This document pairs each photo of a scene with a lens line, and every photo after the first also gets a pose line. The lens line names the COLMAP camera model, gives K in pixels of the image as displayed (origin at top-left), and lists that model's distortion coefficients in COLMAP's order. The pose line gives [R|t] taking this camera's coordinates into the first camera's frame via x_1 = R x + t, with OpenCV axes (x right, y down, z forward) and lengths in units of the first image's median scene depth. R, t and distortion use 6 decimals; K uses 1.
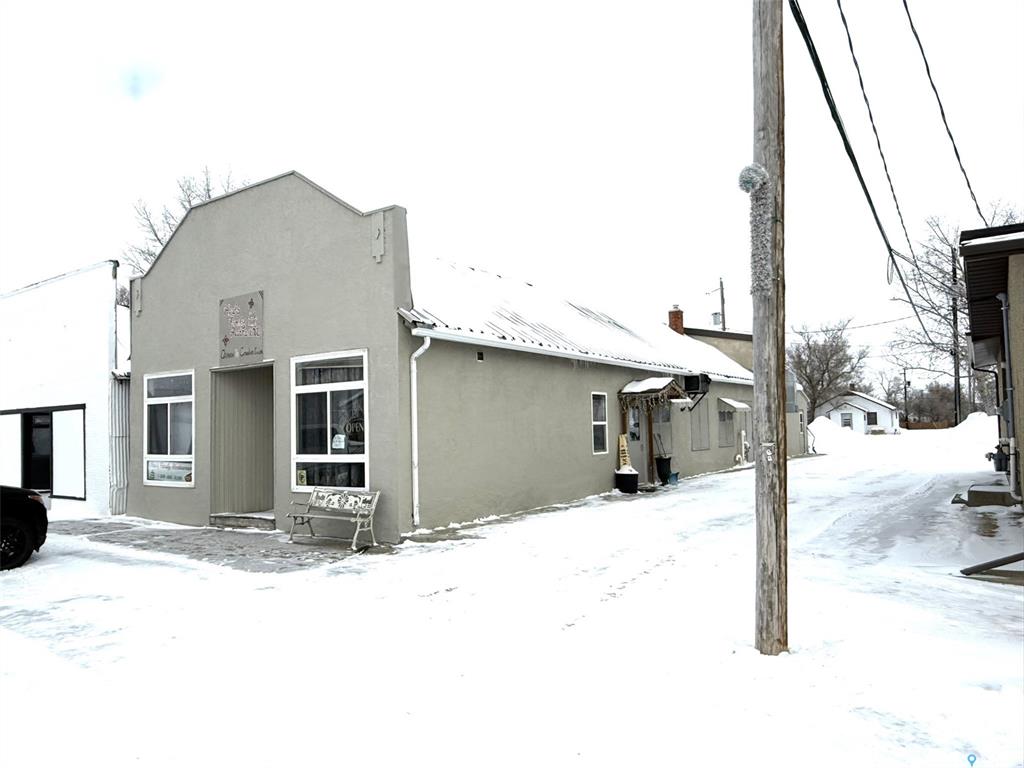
lens RADIAL K [[716.1, 0, 505.6], [0, 716.1, 393.9], [0, 0, 1]] dist [-0.000839, 0.022699]
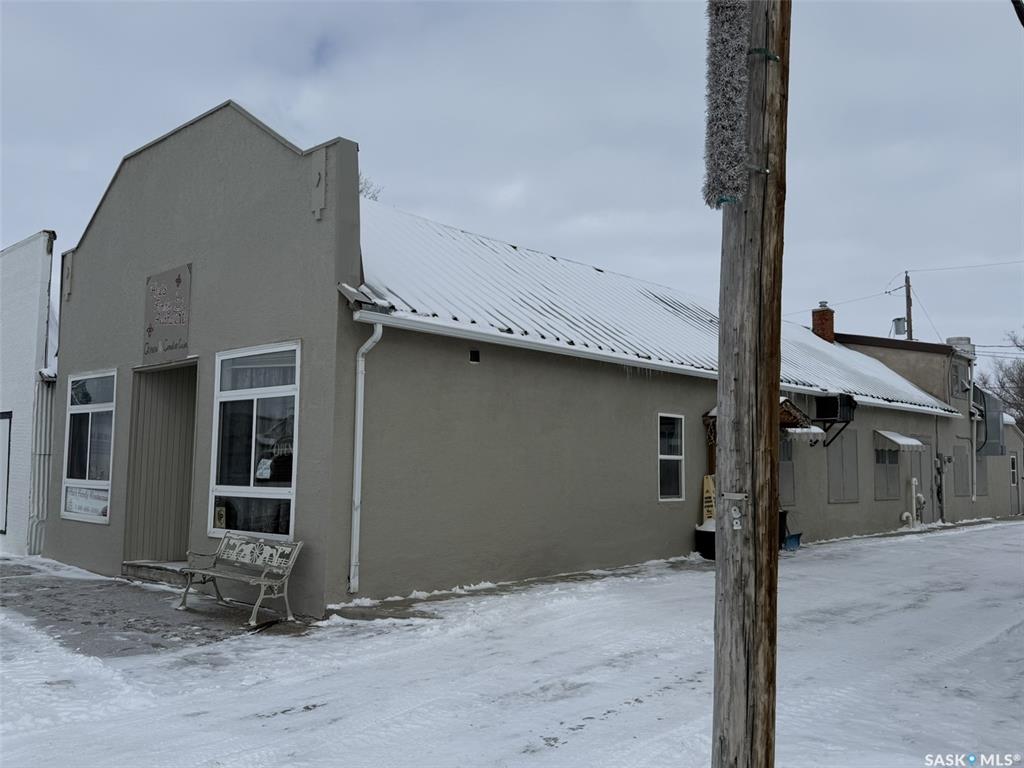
lens RADIAL K [[868.6, 0, 497.8], [0, 868.6, 390.6], [0, 0, 1]] dist [0.098169, -0.107928]
pose [[0.987465, 0.022299, -0.156252, 0.120652], [-0.027527, 0.999129, -0.031376, 0.008194], [0.155416, 0.035284, 0.987219, 0.148188]]
